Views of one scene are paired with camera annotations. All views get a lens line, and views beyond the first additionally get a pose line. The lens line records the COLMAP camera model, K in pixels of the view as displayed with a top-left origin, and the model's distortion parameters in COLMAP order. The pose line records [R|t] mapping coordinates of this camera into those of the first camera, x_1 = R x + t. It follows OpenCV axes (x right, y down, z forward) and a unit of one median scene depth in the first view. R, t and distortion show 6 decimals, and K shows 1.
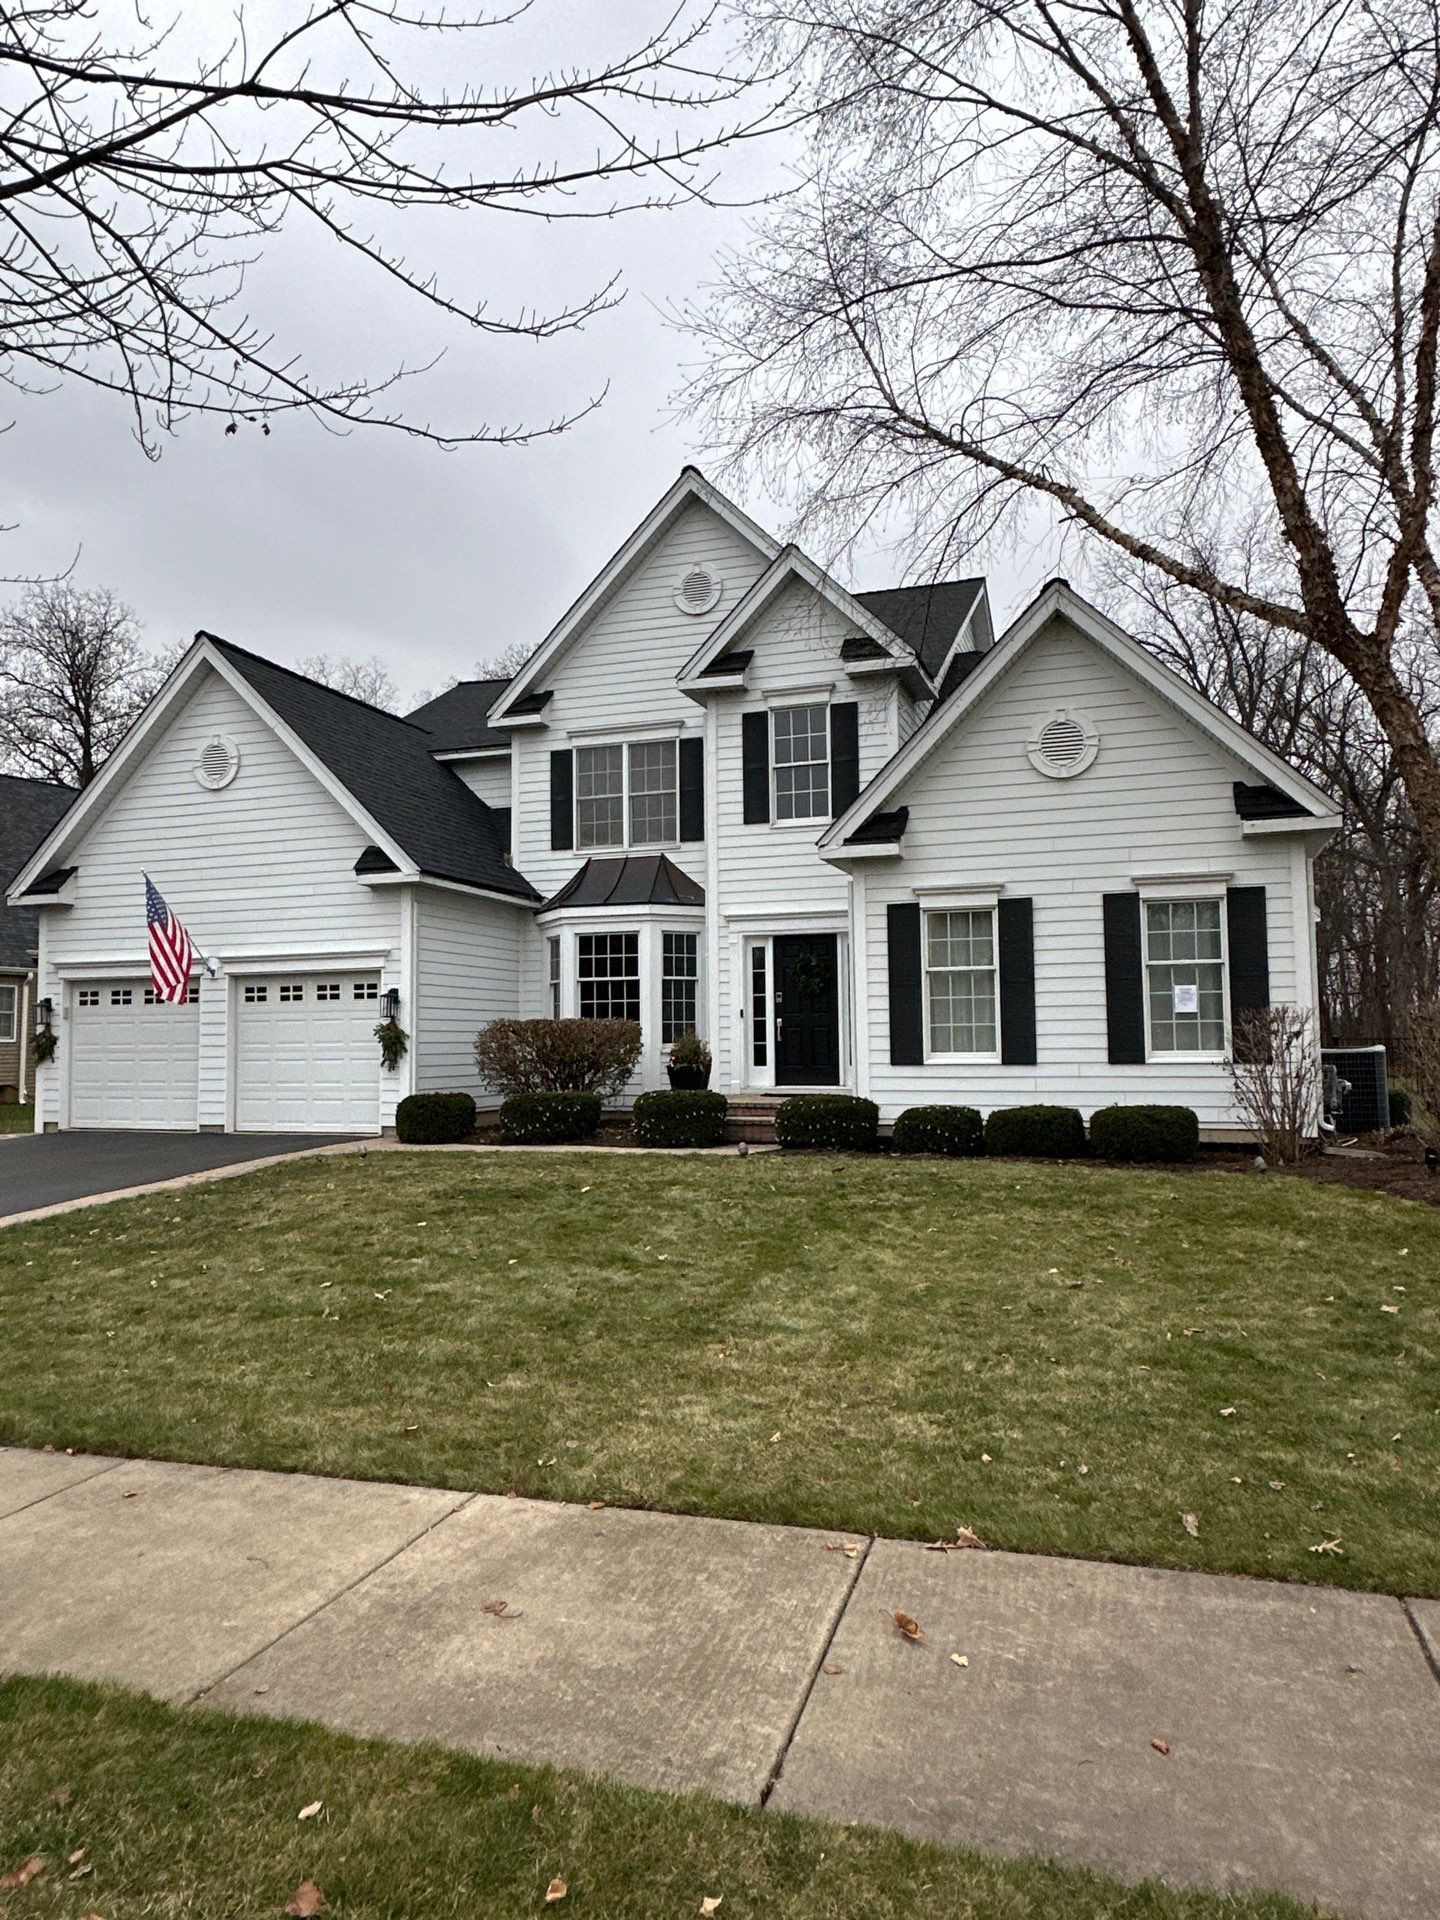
lens RADIAL K [[1244.0, 0, 720.0], [0, 1244.0, 960.0], [0, 0, 1]] dist [0.000130, 0.002841]
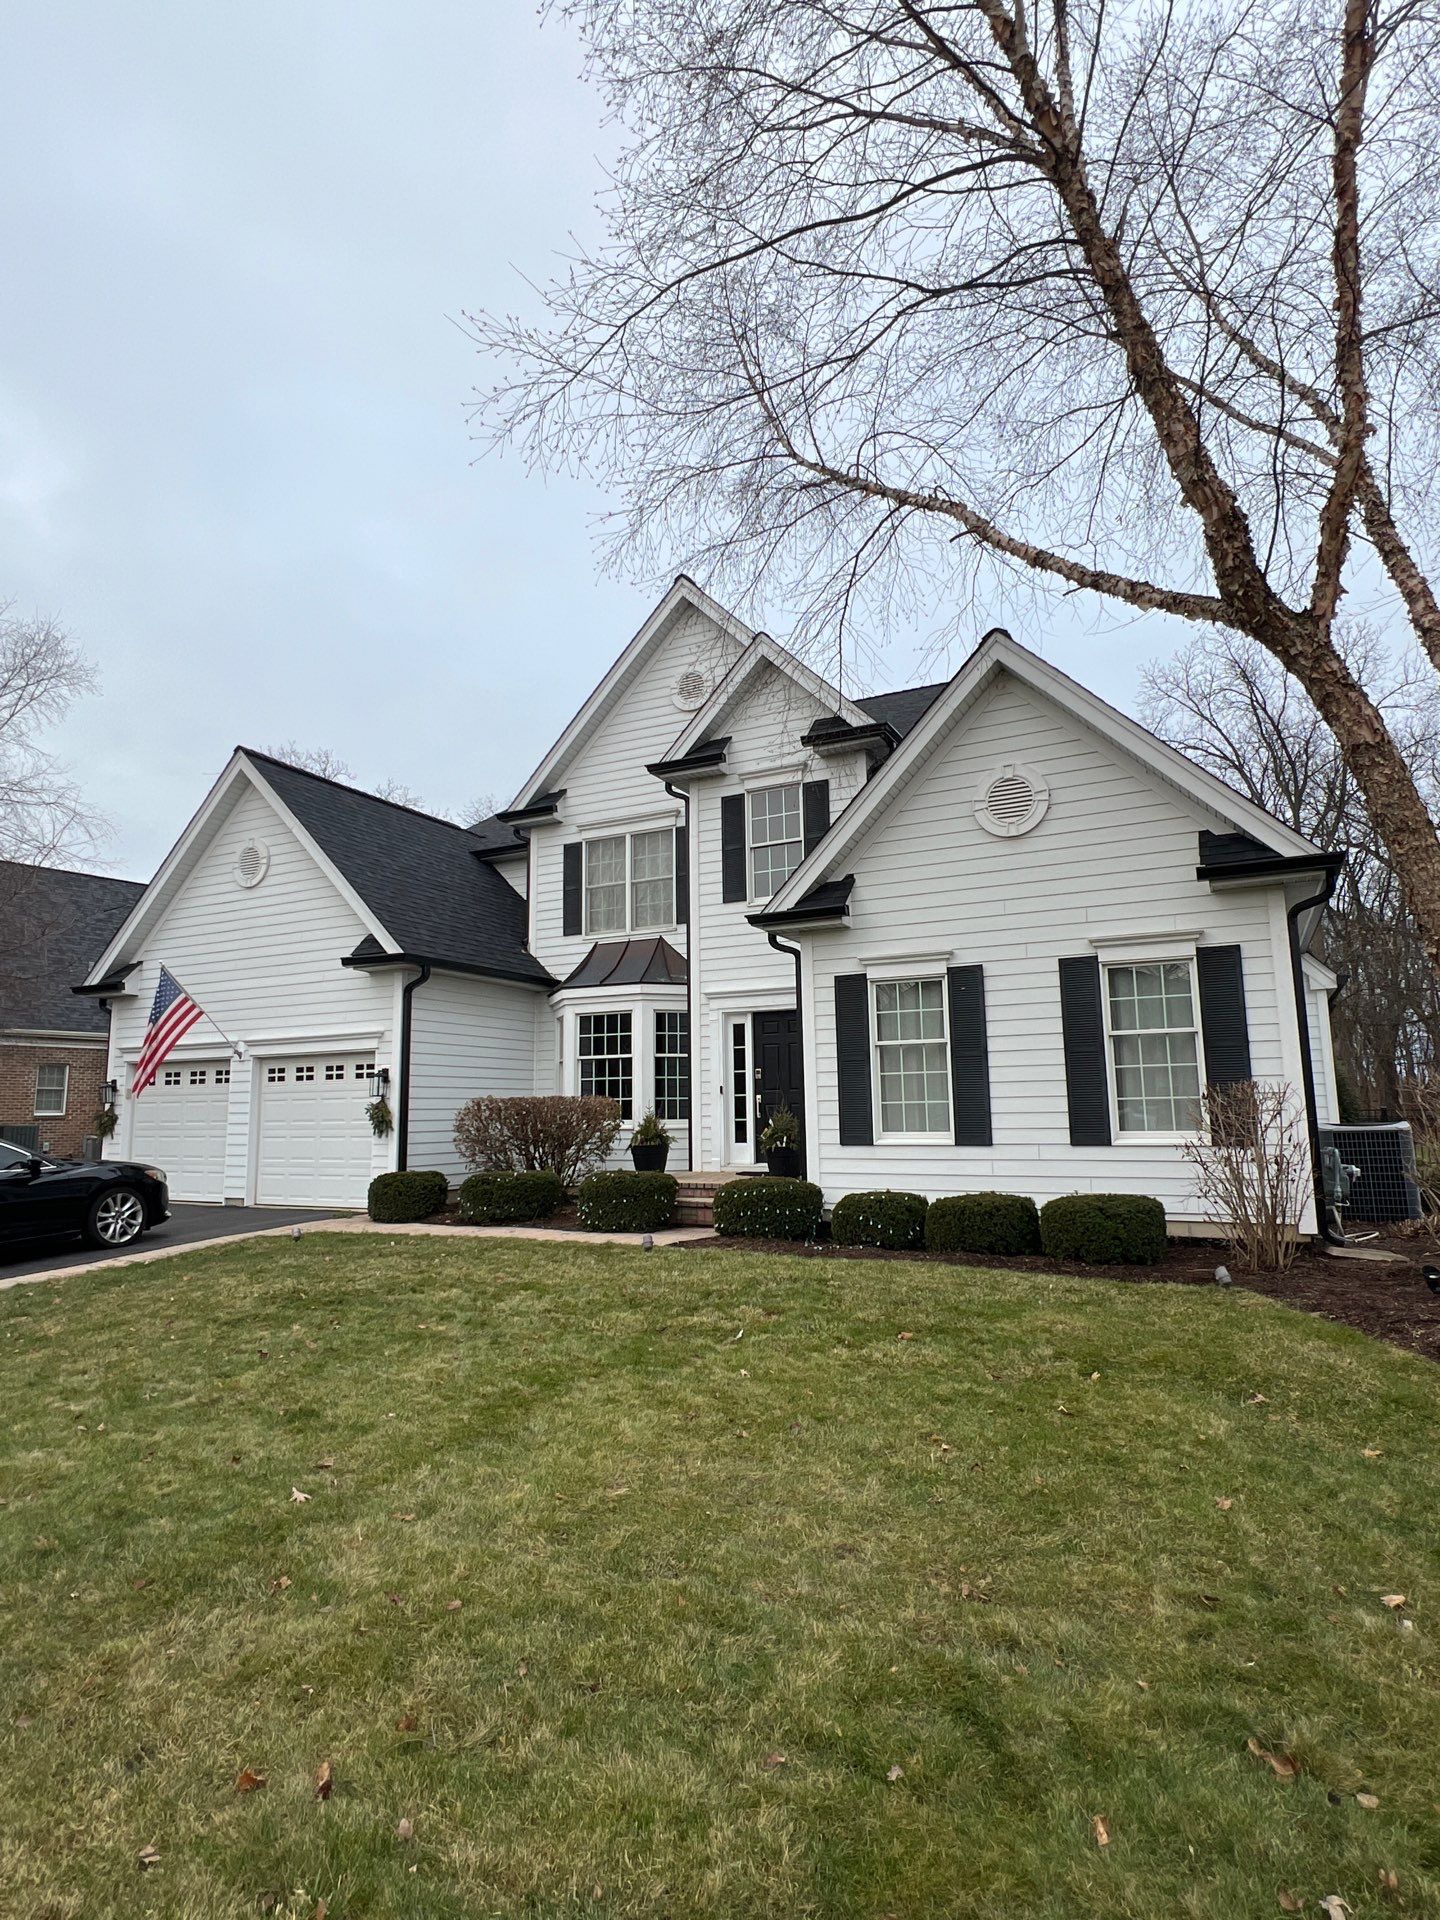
lens RADIAL K [[1020.1, 0, 720.0], [0, 1020.1, 960.0], [0, 0, 1]] dist [0.000430, -0.000872]
pose [[0.990602, -0.023464, -0.134747, 0.152903], [0.012778, 0.996743, -0.079628, 0.004636], [0.136176, 0.077158, 0.987675, 0.209796]]
